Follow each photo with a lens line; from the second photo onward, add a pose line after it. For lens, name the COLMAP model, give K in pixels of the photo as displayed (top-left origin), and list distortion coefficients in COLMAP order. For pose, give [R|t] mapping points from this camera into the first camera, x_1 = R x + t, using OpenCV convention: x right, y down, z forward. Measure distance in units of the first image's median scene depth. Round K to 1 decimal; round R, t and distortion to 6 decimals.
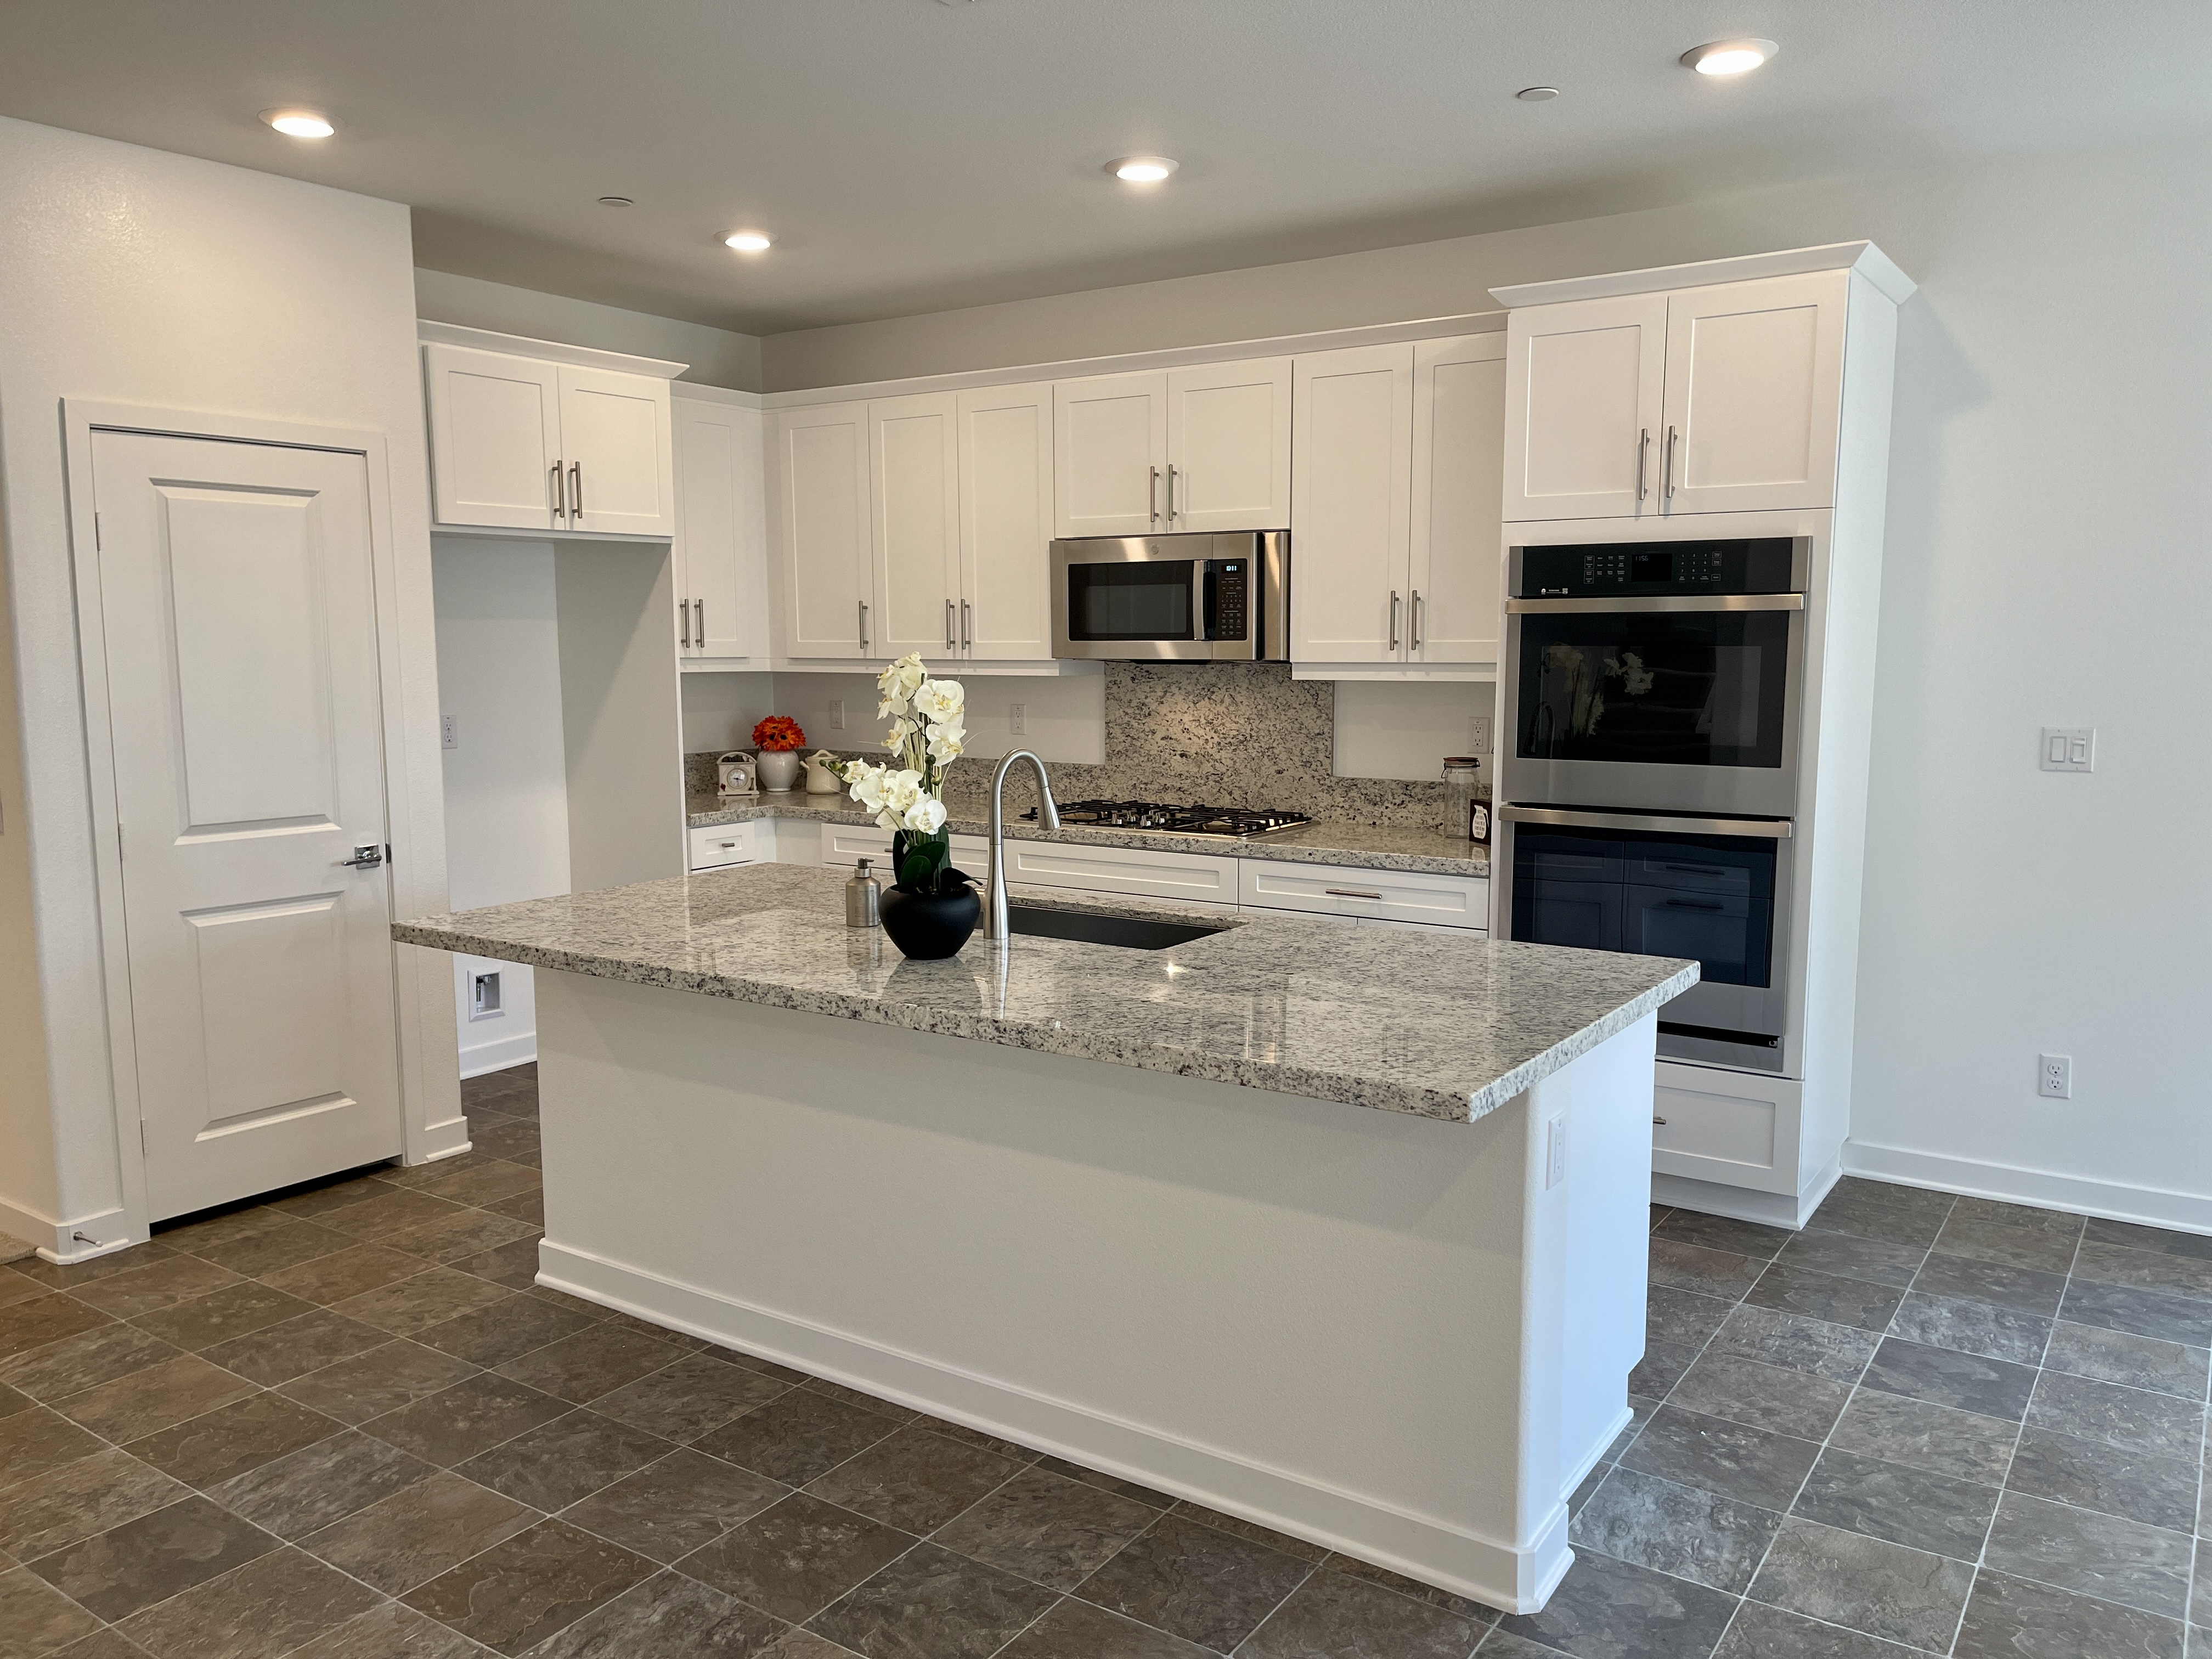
lens RADIAL K [[1670.5, 0, 1110.7], [0, 1670.5, 852.8], [0, 0, 1]] dist [0.076843, -0.094425]
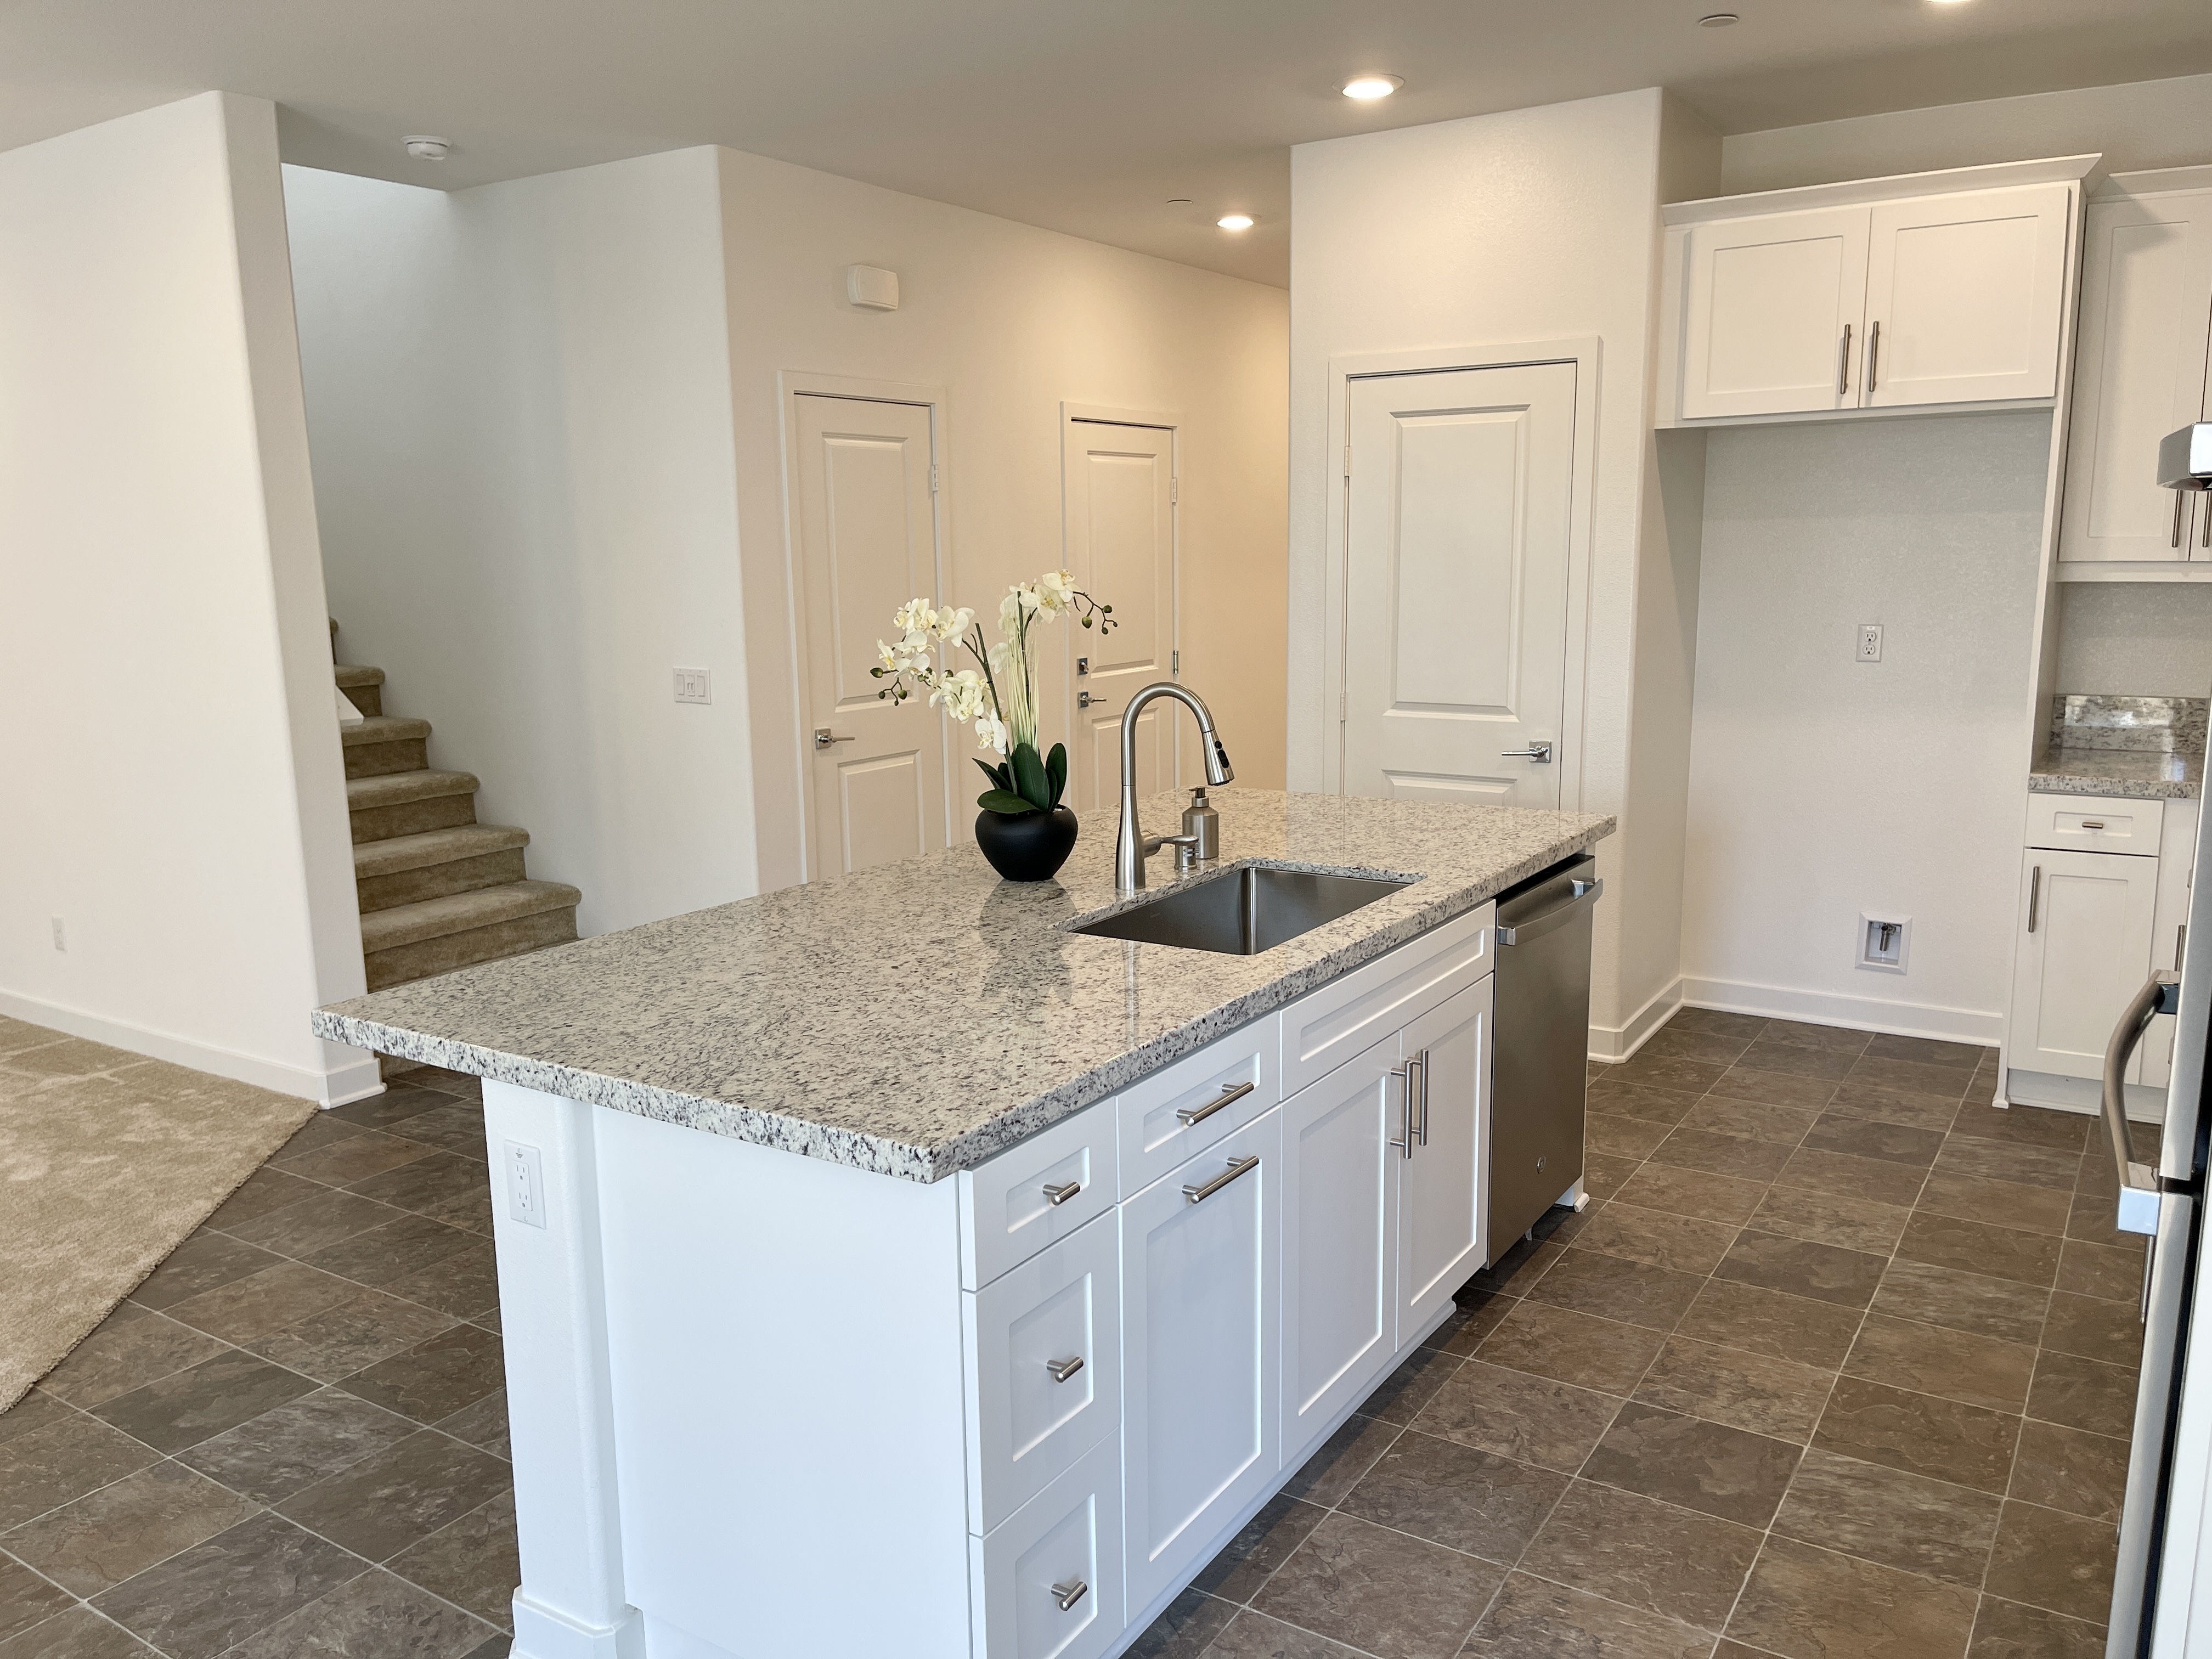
lens RADIAL K [[1670.5, 0, 1109.6], [0, 1670.5, 849.0], [0, 0, 1]] dist [0.076843, -0.094425]
pose [[0.018592, 0.183406, -0.982861, 0.573006], [-0.114930, 0.976907, 0.180121, -0.092222], [0.993200, 0.109611, 0.039241, 0.665997]]
